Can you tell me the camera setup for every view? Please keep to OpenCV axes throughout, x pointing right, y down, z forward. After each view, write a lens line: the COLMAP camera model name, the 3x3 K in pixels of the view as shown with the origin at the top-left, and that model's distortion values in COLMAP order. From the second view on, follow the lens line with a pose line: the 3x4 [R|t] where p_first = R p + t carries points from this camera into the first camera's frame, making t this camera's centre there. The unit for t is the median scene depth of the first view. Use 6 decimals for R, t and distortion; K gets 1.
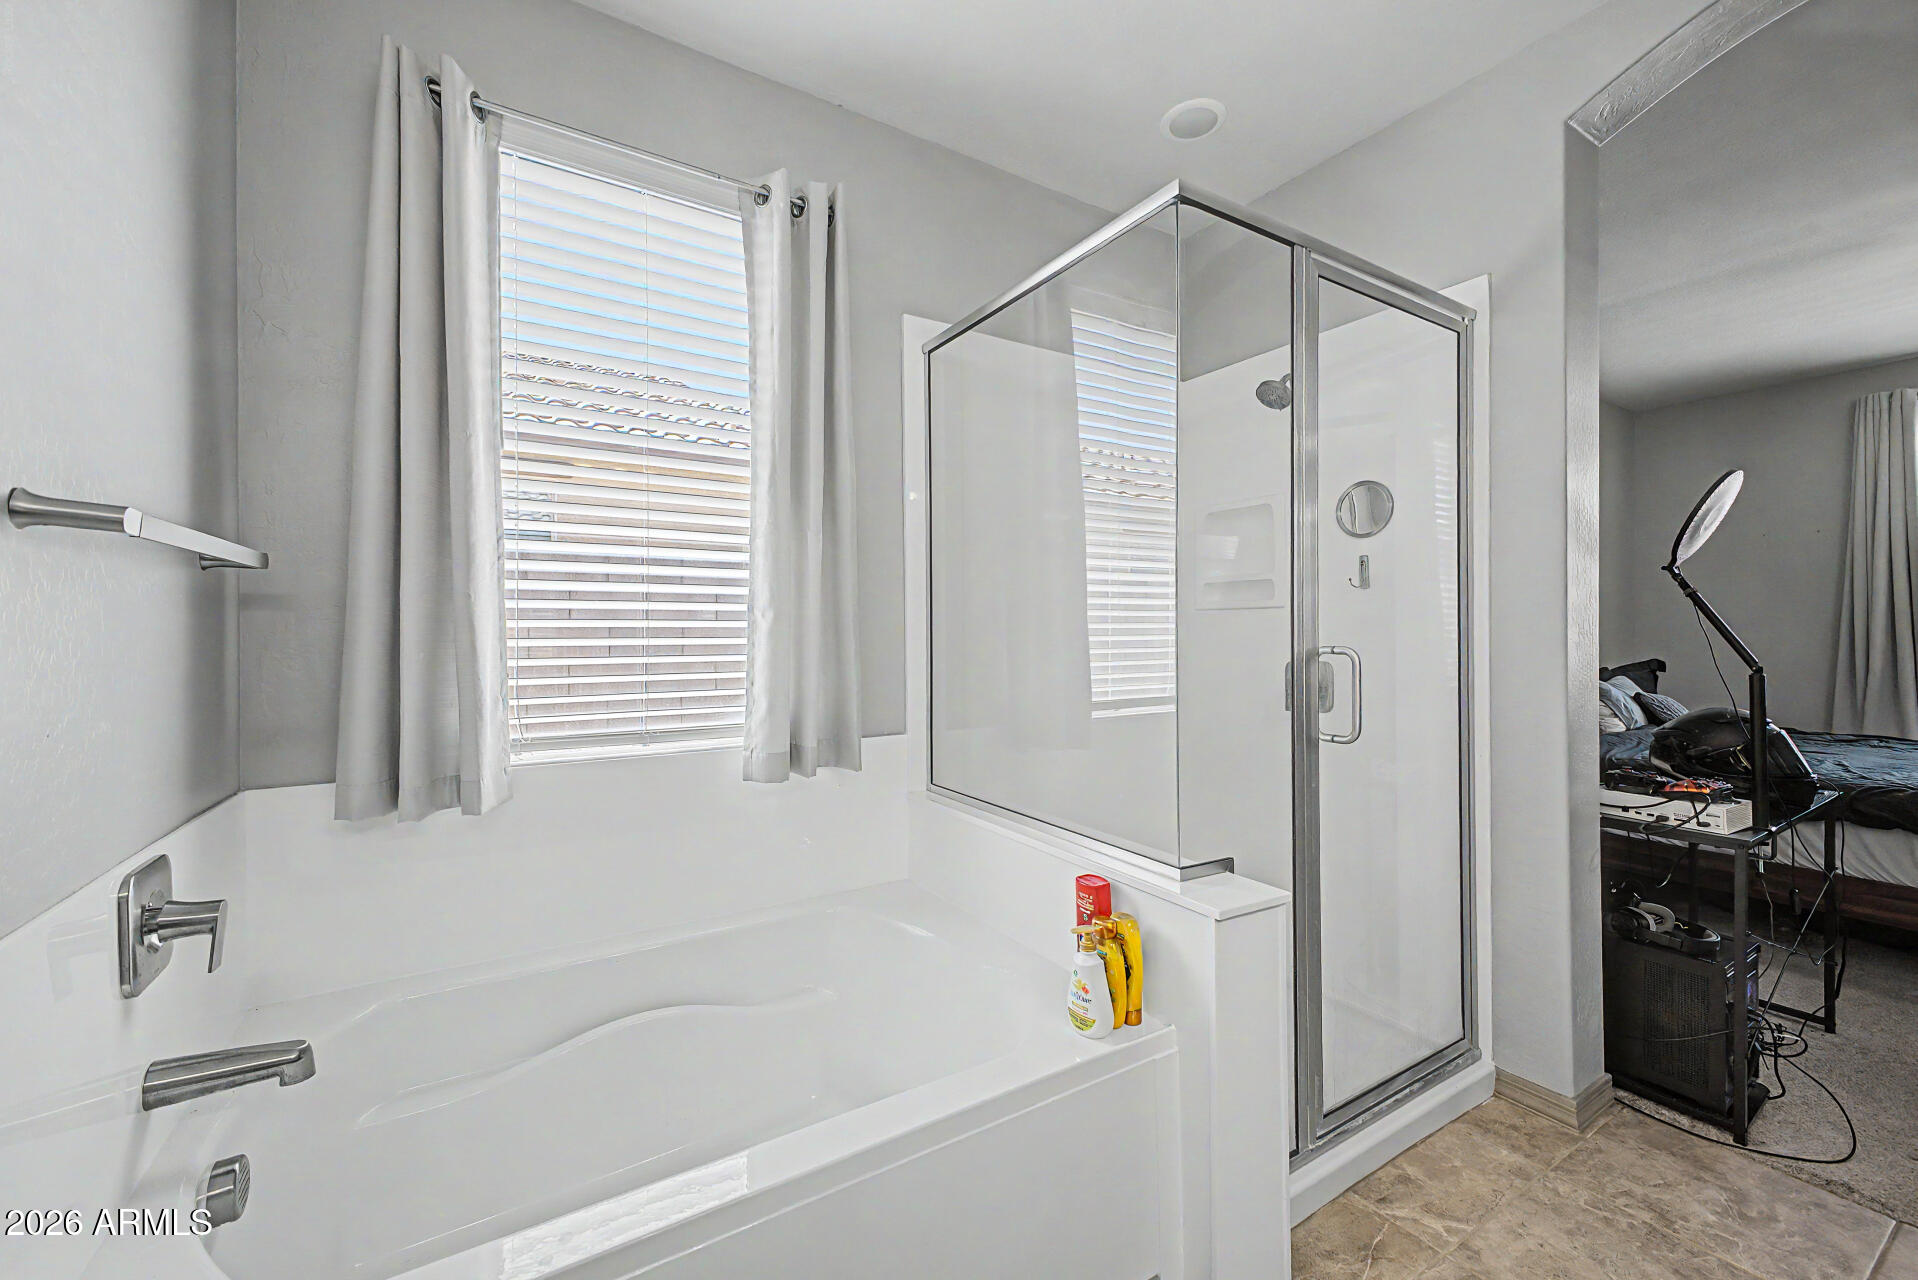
lens RADIAL K [[756.6, 0, 965.1], [0, 756.6, 634.7], [0, 0, 1]] dist [0.013339, -0.003422]
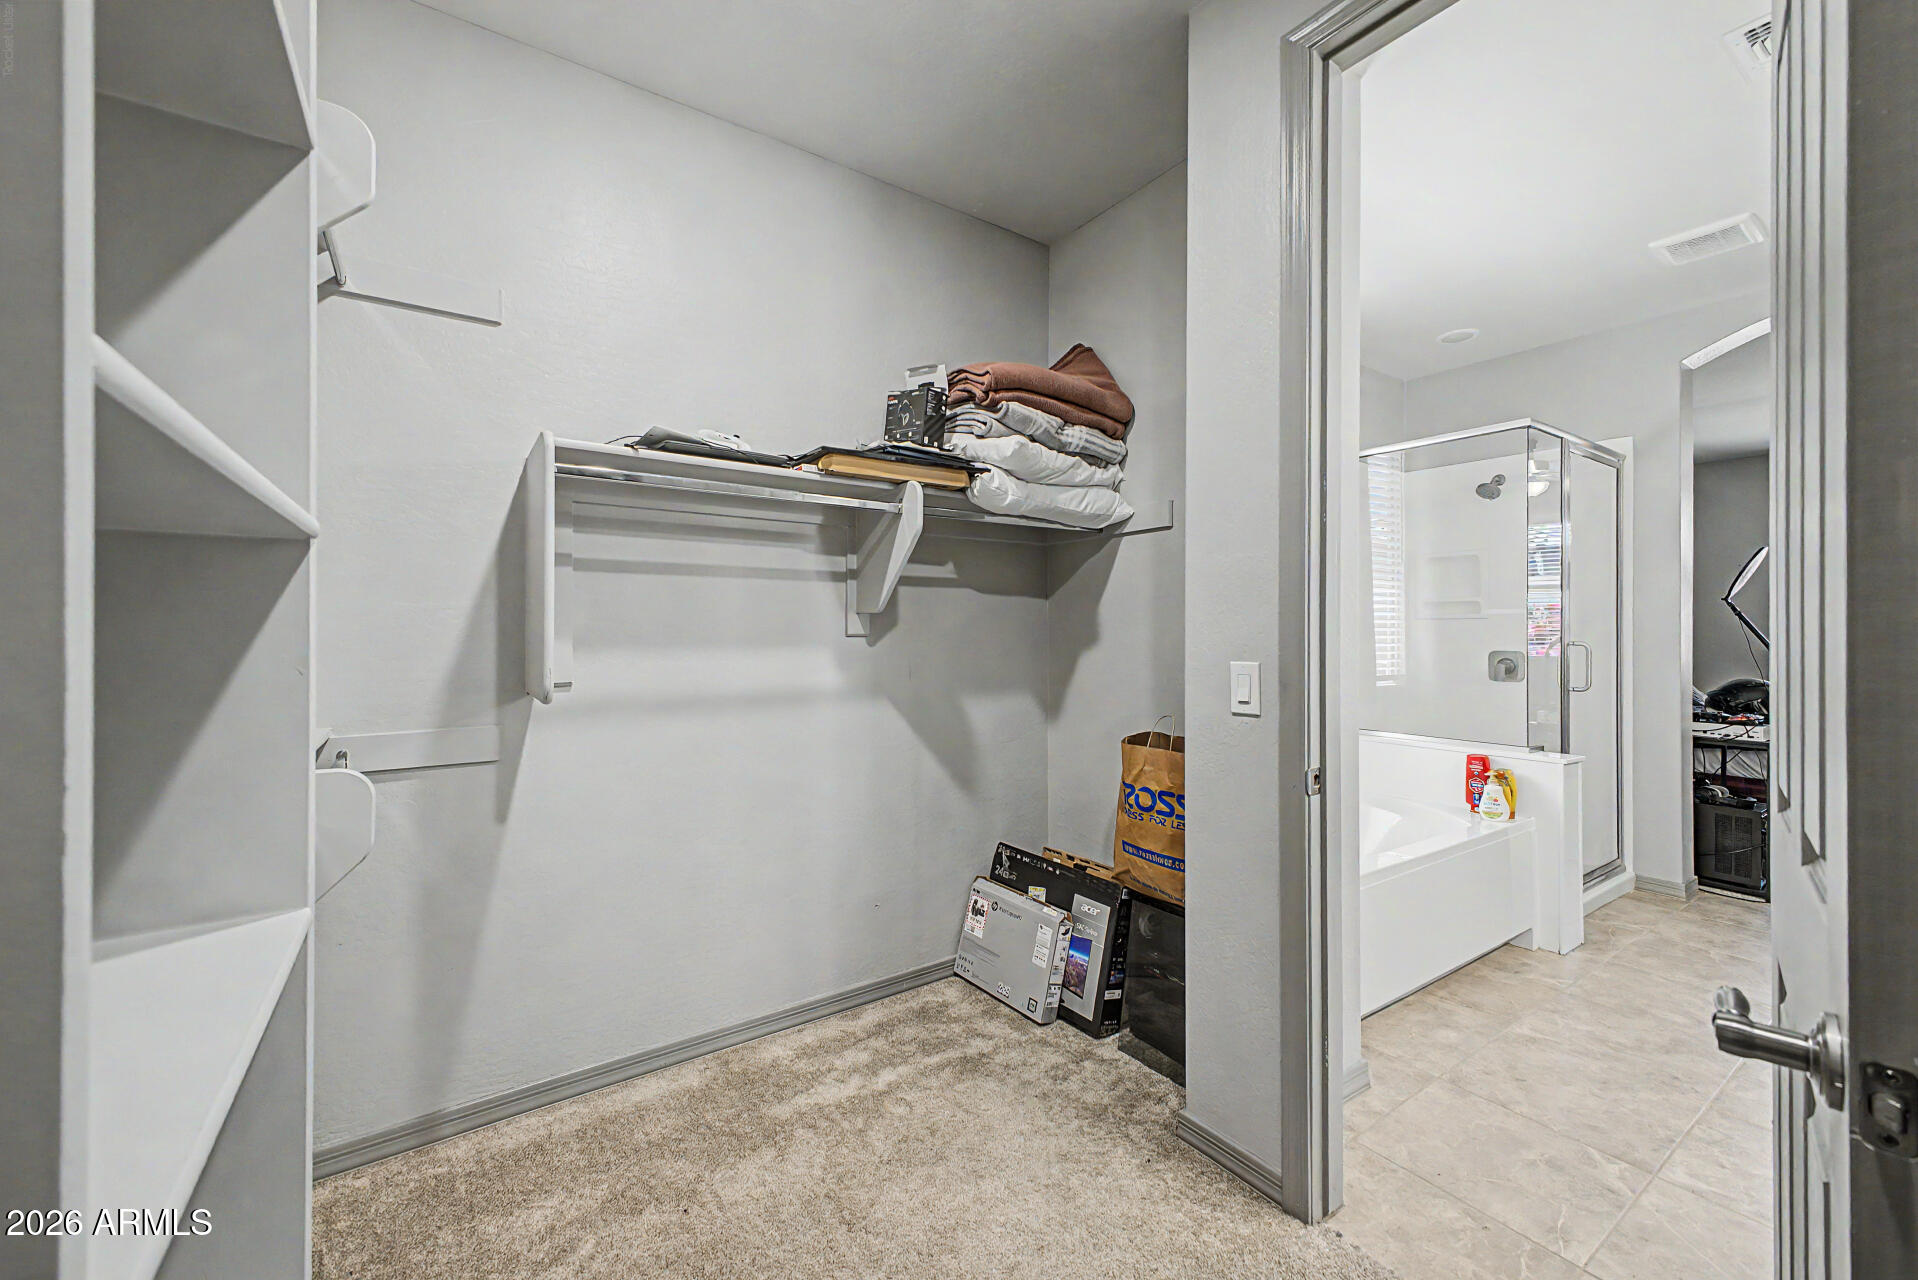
lens RADIAL K [[756.6, 0, 953.0], [0, 756.6, 634.1], [0, 0, 1]] dist [0.013339, -0.003422]
pose [[0.999121, 0.003261, 0.041794, -1.013295], [-0.003344, 0.999993, 0.001913, -0.002513], [-0.041787, -0.002051, 0.999124, -0.752641]]
